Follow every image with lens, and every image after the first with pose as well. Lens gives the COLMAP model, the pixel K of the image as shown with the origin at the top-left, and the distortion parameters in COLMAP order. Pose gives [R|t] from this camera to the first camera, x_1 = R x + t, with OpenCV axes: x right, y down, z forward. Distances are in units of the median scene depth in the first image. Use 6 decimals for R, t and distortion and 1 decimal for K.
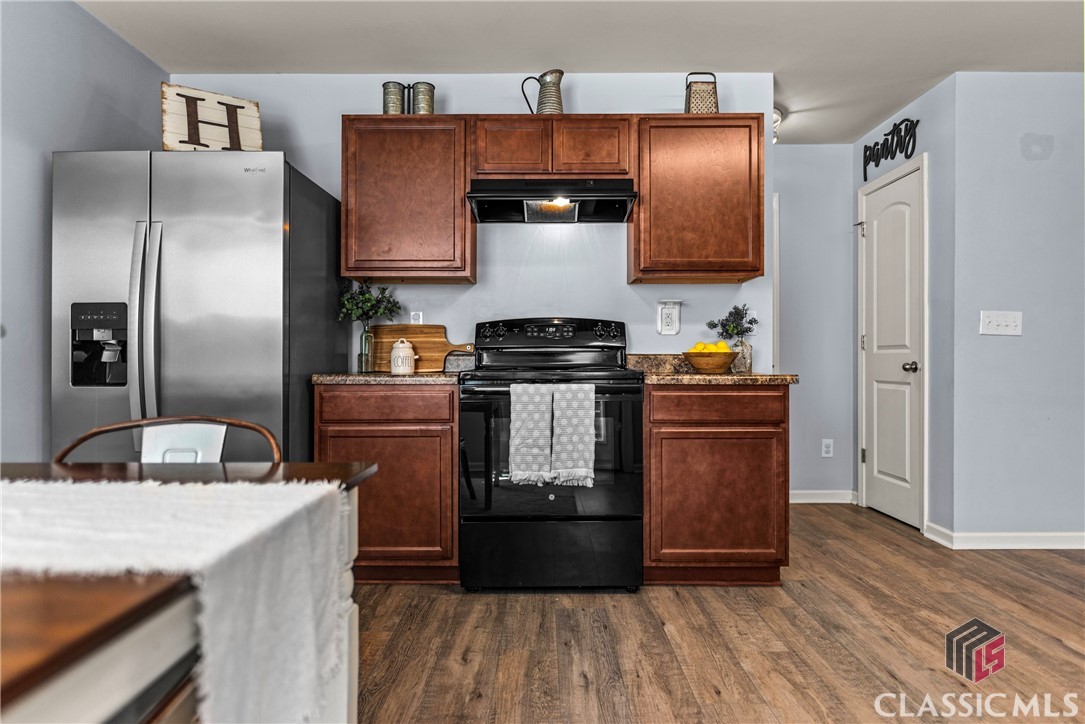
lens RADIAL K [[628.4, 0, 535.7], [0, 628.4, 357.3], [0, 0, 1]] dist [-0.002902, 0.000186]
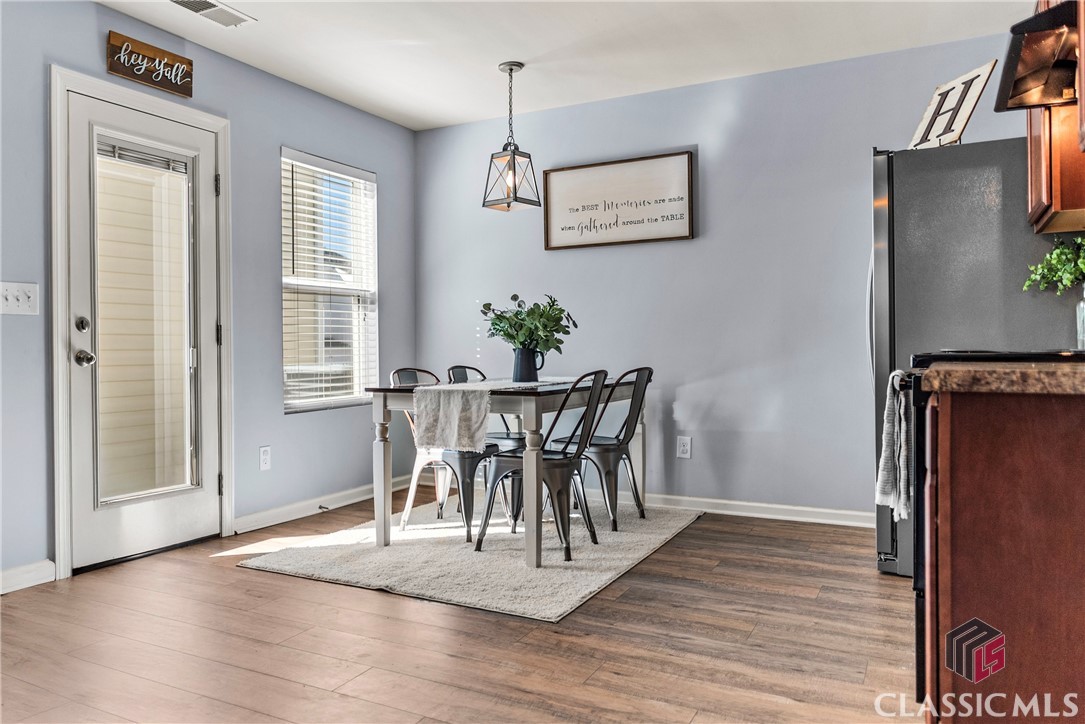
lens RADIAL K [[810.4, 0, 471.2], [0, 810.4, 356.0], [0, 0, 1]] dist [0.001645, -0.004015]
pose [[-0.491832, 0.007120, -0.870661, 1.283659], [0.010157, 0.999945, 0.002440, 0.020922], [0.870631, -0.007643, -0.491878, 1.211055]]
